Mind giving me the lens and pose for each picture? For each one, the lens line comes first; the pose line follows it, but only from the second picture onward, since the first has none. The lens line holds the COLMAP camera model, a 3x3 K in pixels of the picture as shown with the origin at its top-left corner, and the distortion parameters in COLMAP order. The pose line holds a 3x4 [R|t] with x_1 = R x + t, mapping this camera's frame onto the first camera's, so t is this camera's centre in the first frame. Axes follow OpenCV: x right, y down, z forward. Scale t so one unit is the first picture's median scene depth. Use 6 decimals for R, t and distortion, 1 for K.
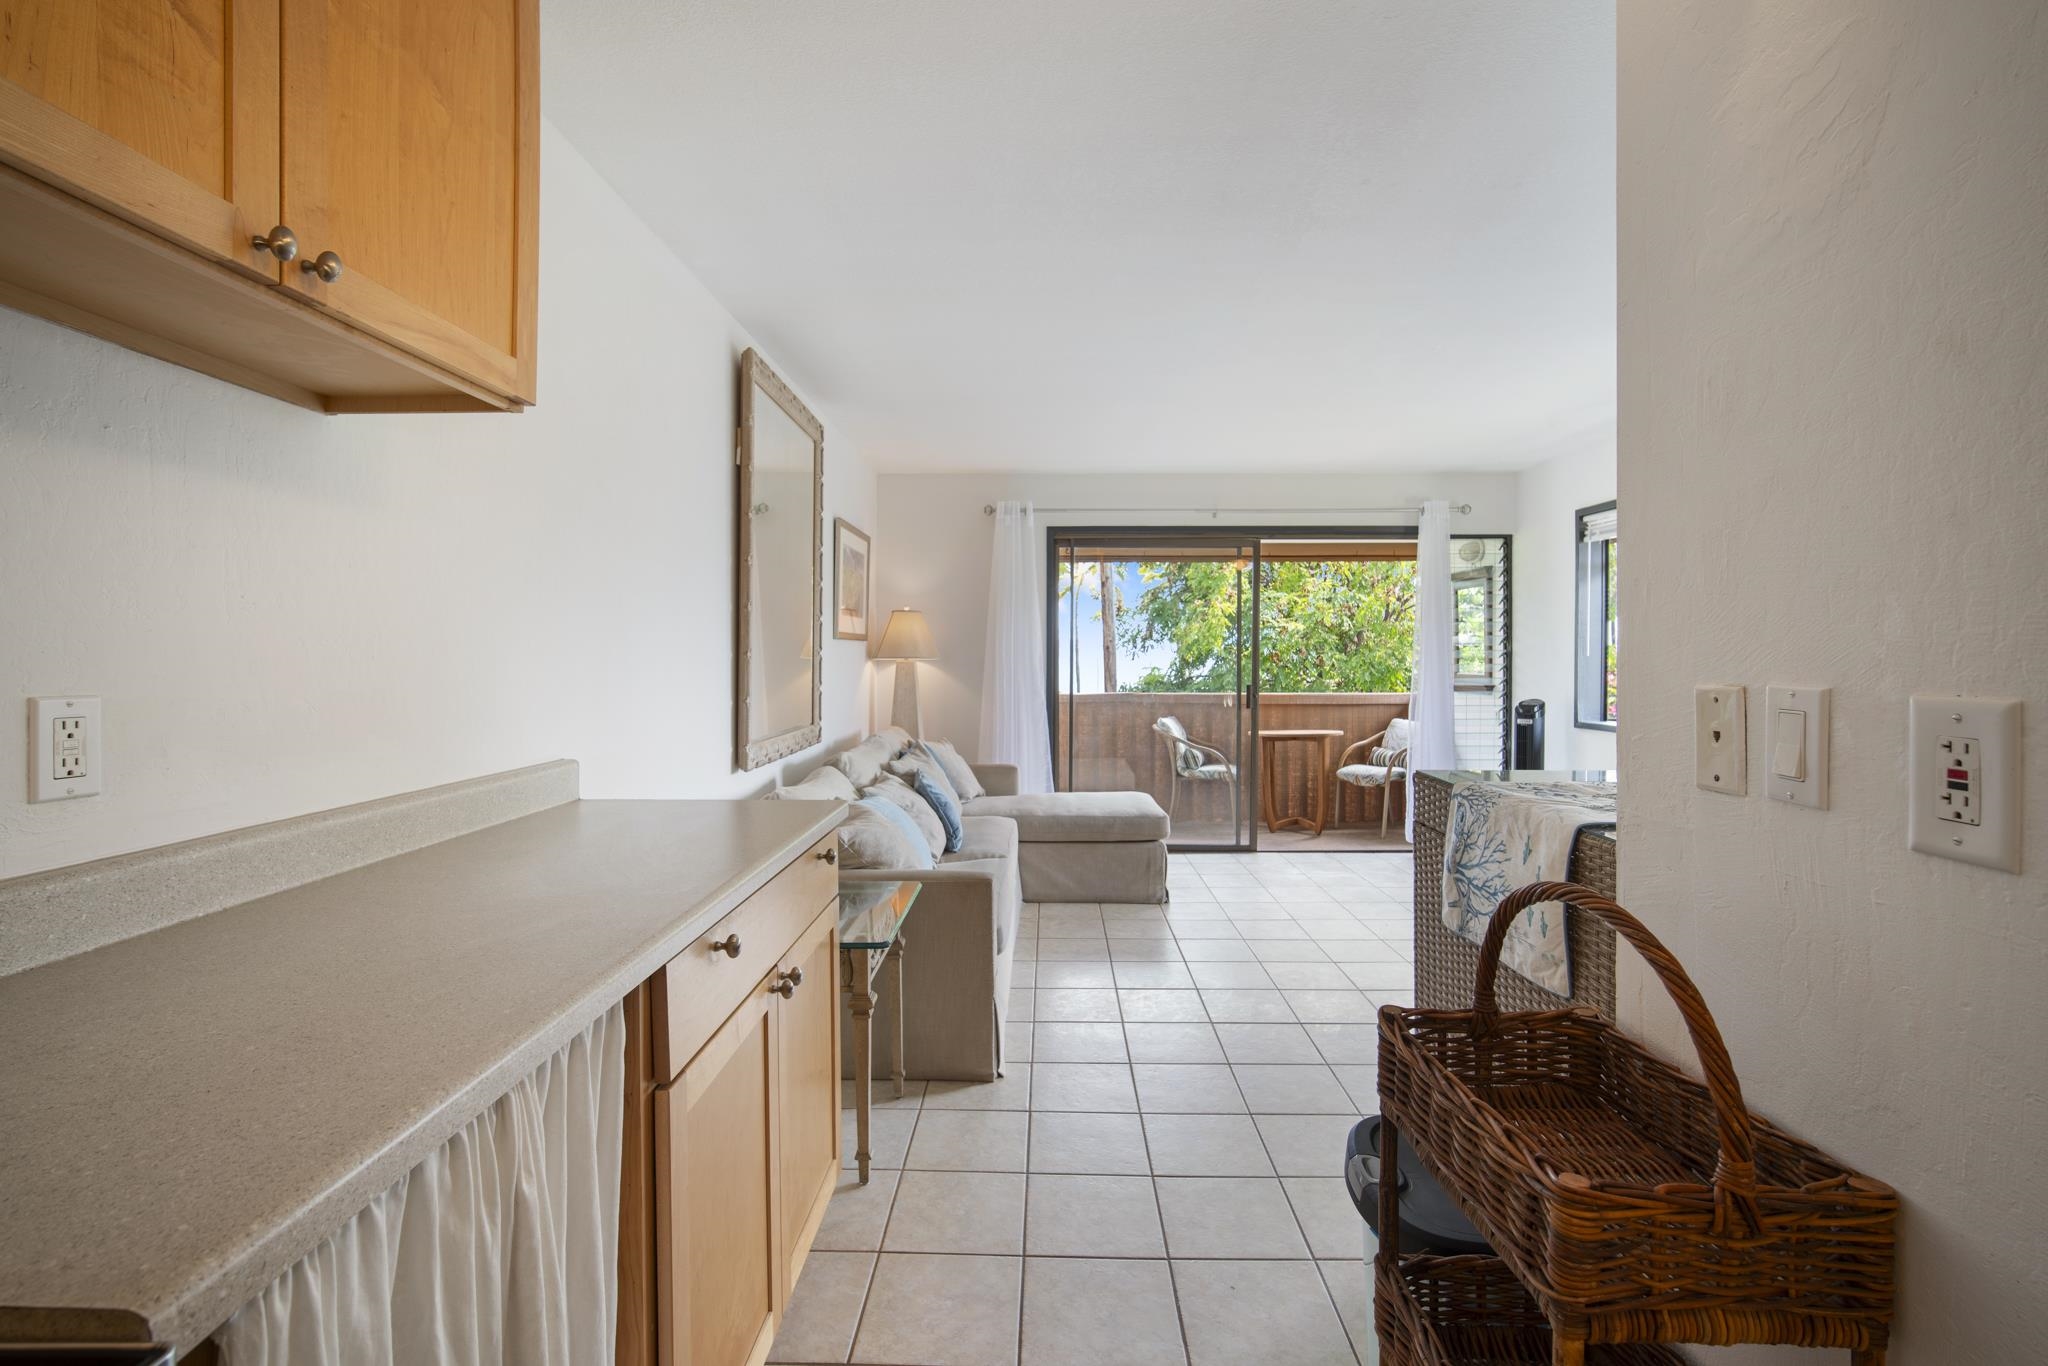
lens RADIAL K [[934.3, 0, 1038.3], [0, 934.3, 671.8], [0, 0, 1]] dist [-0.007936, -0.001108]
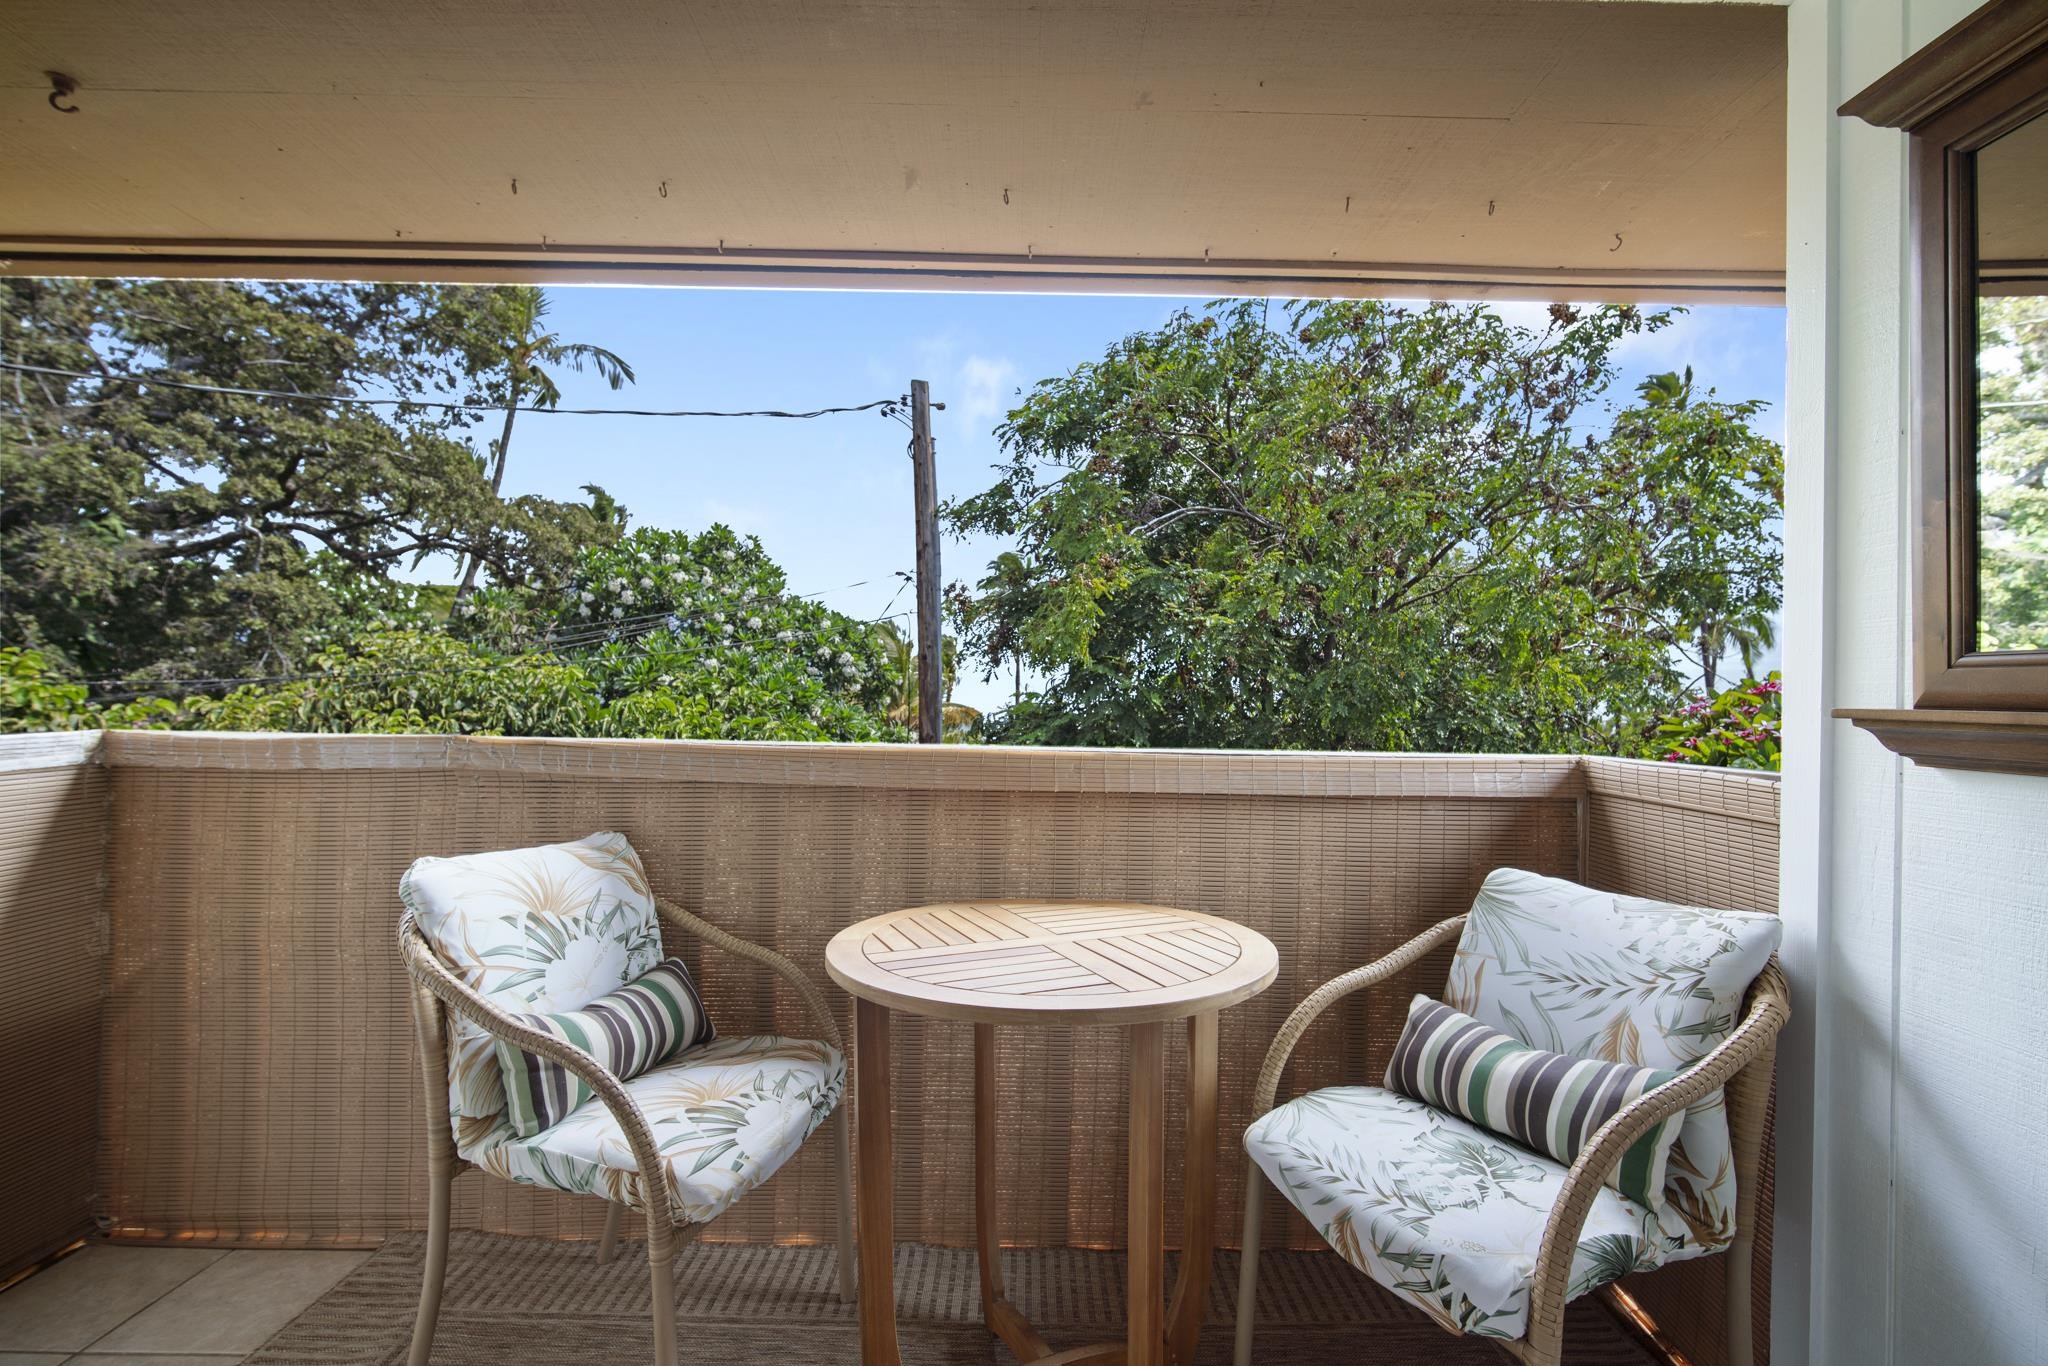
lens RADIAL K [[934.3, 0, 1028.5], [0, 934.3, 680.8], [0, 0, 1]] dist [-0.007936, -0.001108]
pose [[0.999499, 0.015892, 0.027363, 0.317093], [-0.015074, 0.999441, -0.029828, 0.015999], [-0.027822, 0.029400, 0.999180, 0.950220]]
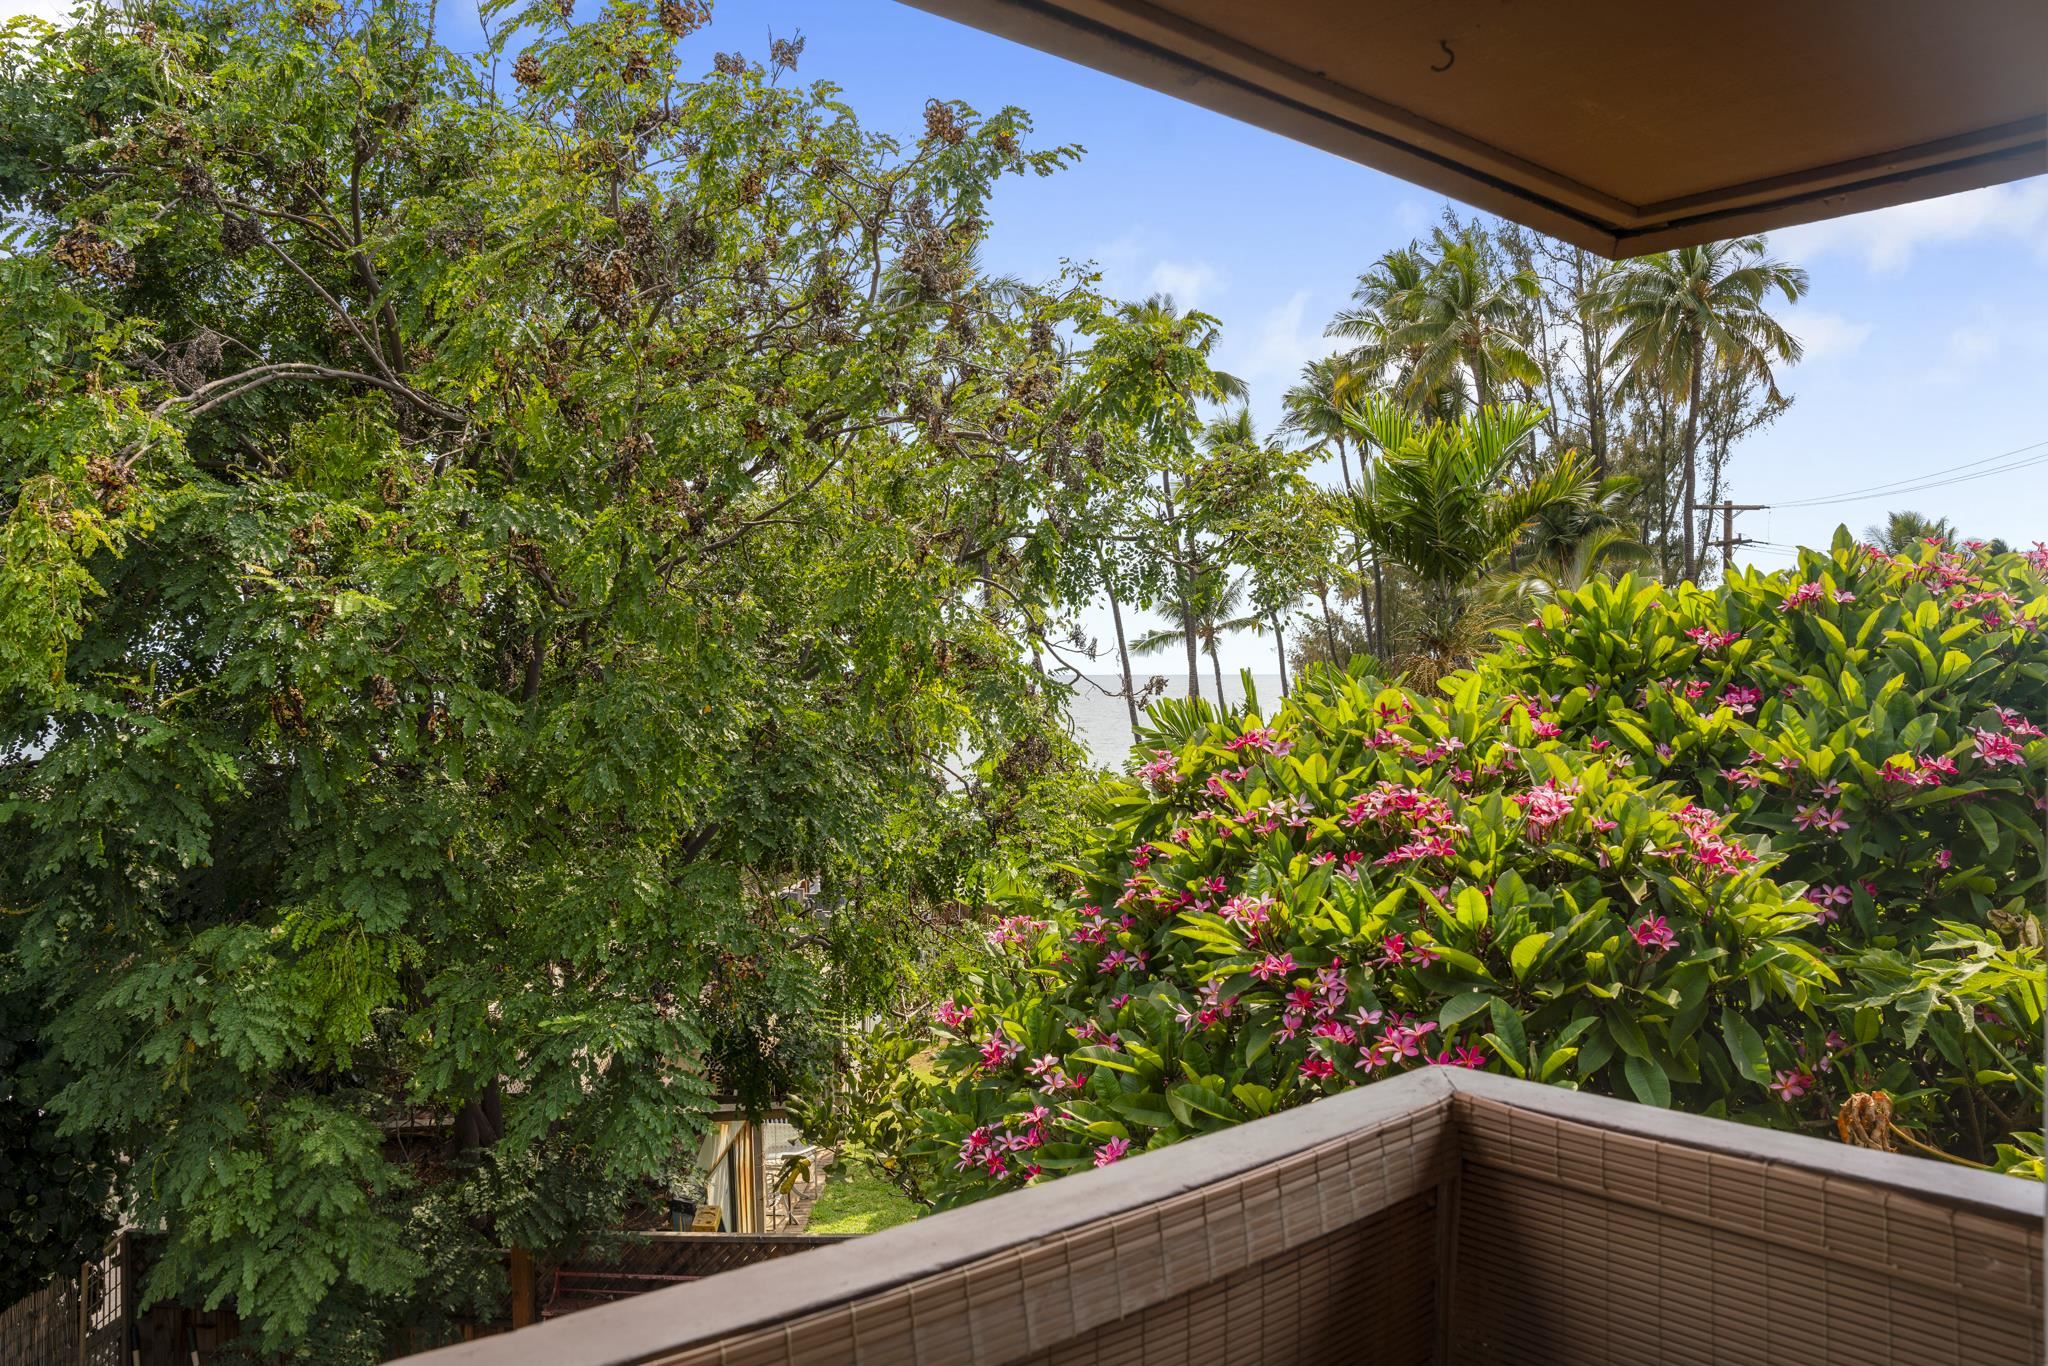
lens RADIAL K [[1501.3, 0, 1030.8], [0, 1501.3, 701.5], [0, 0, 1]] dist [-0.105953, 0.051304]
pose [[0.756299, -0.012031, 0.654116, 0.301974], [0.007770, 0.999926, 0.009408, -0.048576], [-0.654180, -0.002033, 0.756336, 1.165965]]
